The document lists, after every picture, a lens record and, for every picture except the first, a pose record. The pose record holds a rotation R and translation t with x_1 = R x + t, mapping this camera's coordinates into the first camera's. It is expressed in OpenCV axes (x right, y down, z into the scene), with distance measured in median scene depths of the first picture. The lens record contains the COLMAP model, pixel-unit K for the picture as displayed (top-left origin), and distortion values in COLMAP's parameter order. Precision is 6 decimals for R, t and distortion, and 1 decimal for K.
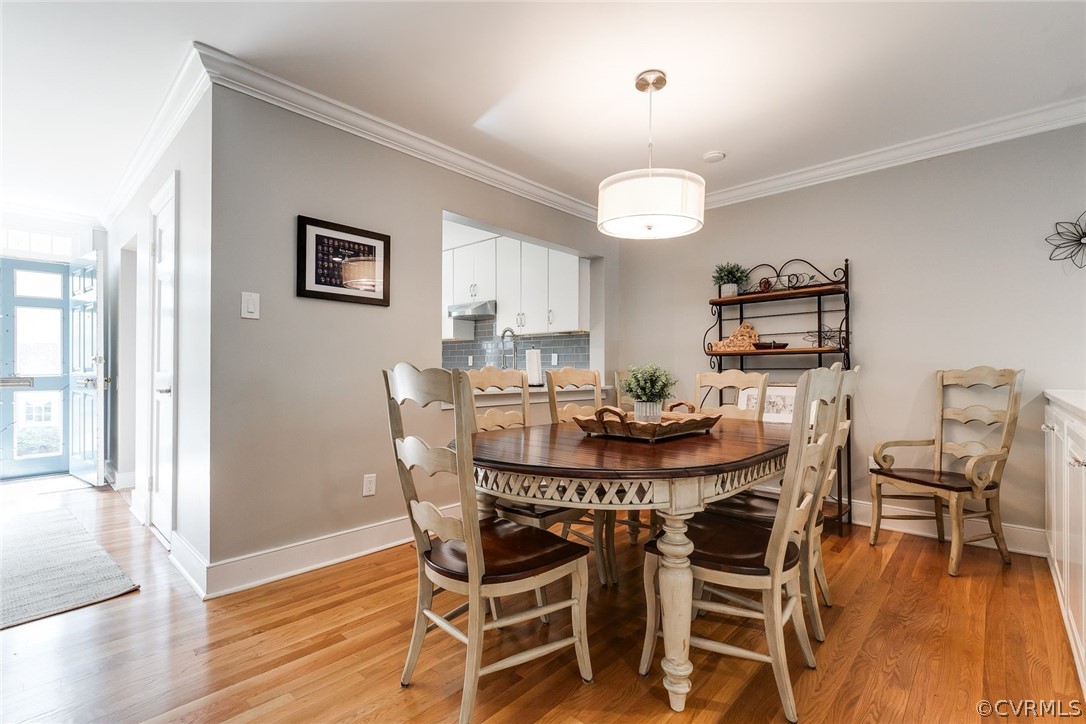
lens RADIAL K [[495.3, 0, 539.4], [0, 495.3, 366.8], [0, 0, 1]] dist [-0.001906, -0.000248]
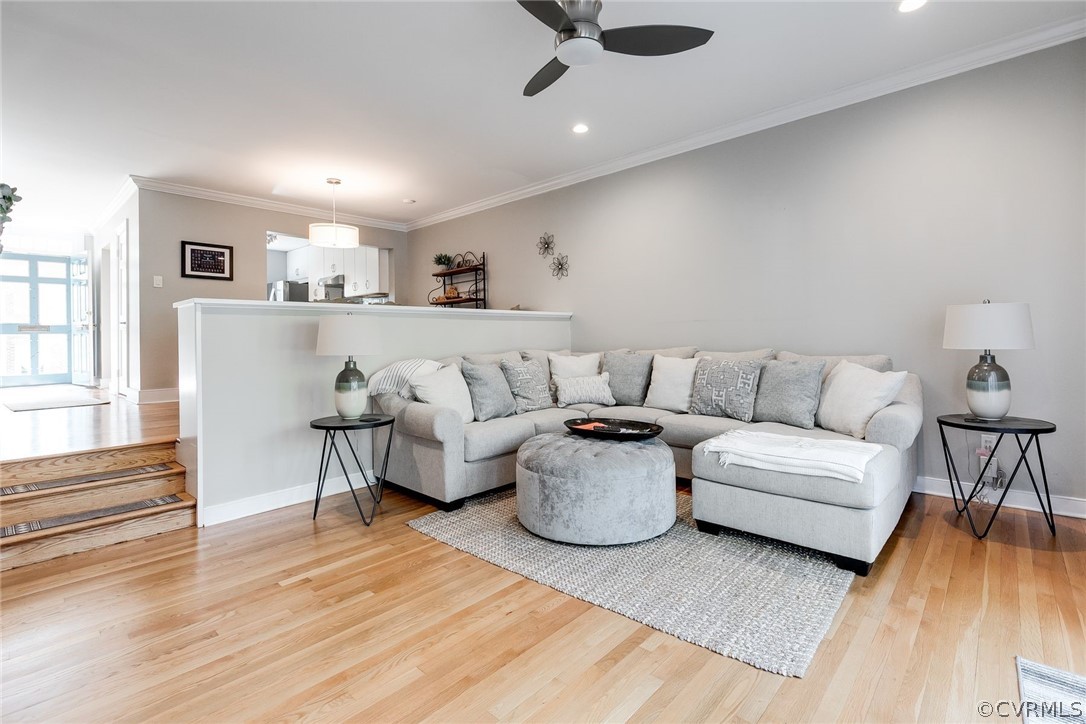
lens RADIAL K [[505.9, 0, 544.4], [0, 505.9, 333.8], [0, 0, 1]] dist [-0.000452, -0.000146]
pose [[0.999804, -0.016294, 0.011205, 0.775968], [0.016330, 0.999862, -0.003190, 0.101871], [-0.011151, 0.003373, 0.999932, -0.899268]]
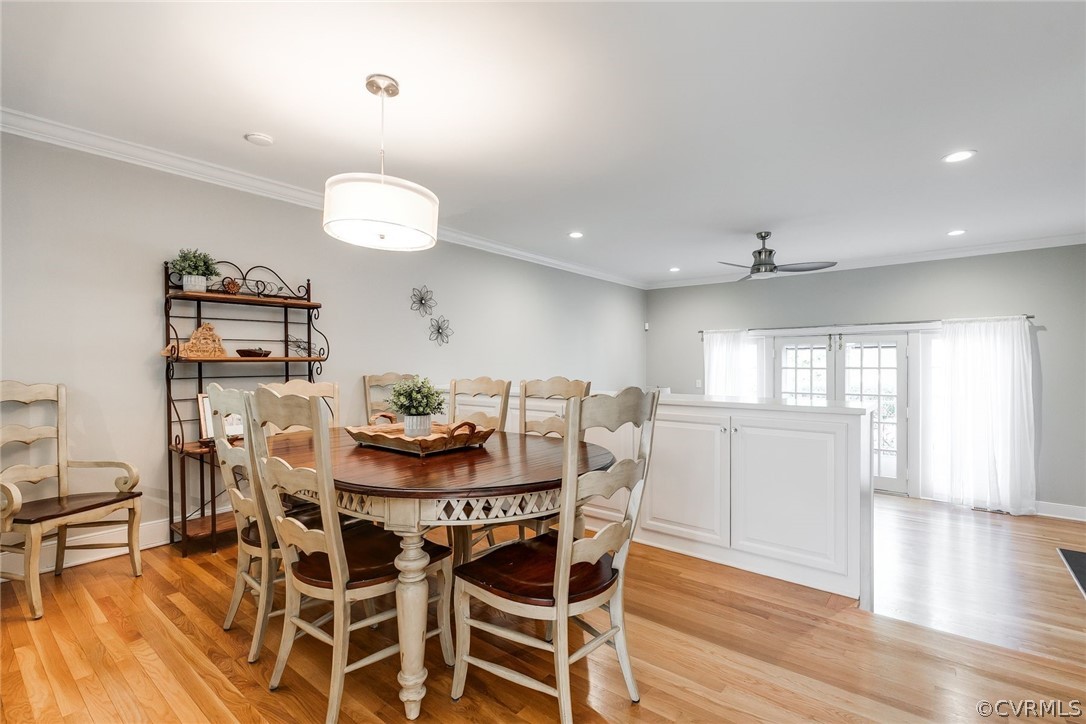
lens RADIAL K [[495.3, 0, 539.4], [0, 495.3, 366.8], [0, 0, 1]] dist [-0.001906, -0.000248]
pose [[-0.068951, -0.019287, 0.997434, -0.516569], [-0.023717, 0.999562, 0.017688, -0.046031], [-0.997338, -0.022437, -0.069378, 0.510950]]
